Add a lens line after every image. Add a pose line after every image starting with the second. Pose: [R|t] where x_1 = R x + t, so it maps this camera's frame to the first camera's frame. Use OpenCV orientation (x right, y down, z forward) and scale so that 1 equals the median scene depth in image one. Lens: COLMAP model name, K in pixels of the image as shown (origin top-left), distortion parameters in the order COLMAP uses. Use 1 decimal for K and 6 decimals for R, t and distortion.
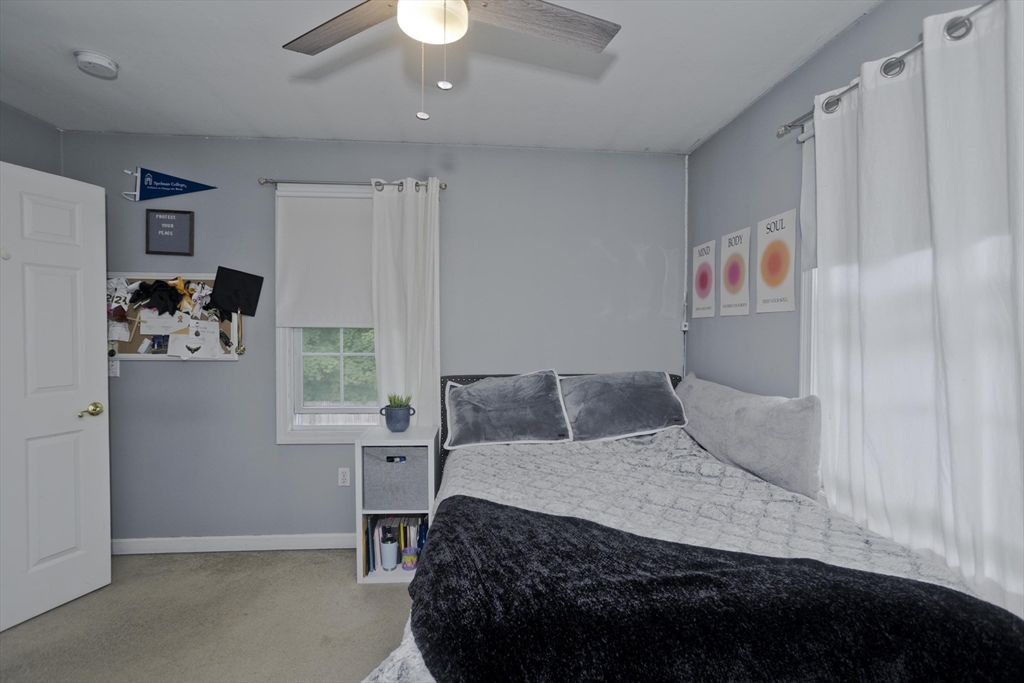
lens RADIAL K [[502.6, 0, 511.9], [0, 502.6, 335.3], [0, 0, 1]] dist [-0.044379, 0.032679]
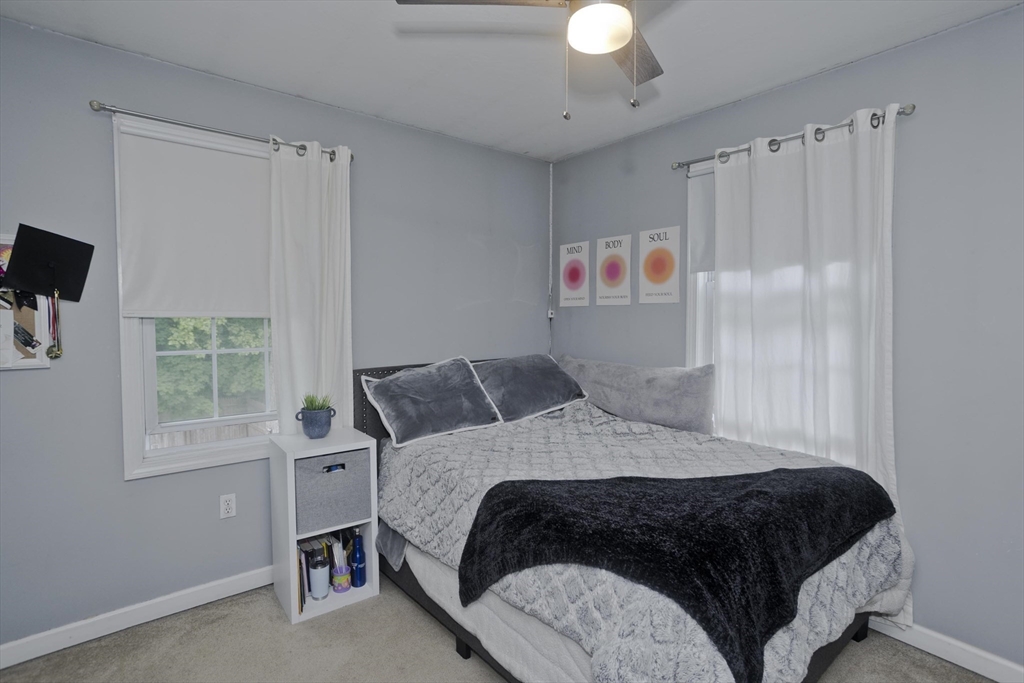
lens RADIAL K [[520.1, 0, 511.5], [0, 520.1, 332.3], [0, 0, 1]] dist [-0.046774, 0.039062]
pose [[0.824485, -0.022955, 0.565418, -0.479526], [0.012353, 0.999669, 0.022573, -0.005207], [-0.565749, -0.011626, 0.824496, 0.087666]]
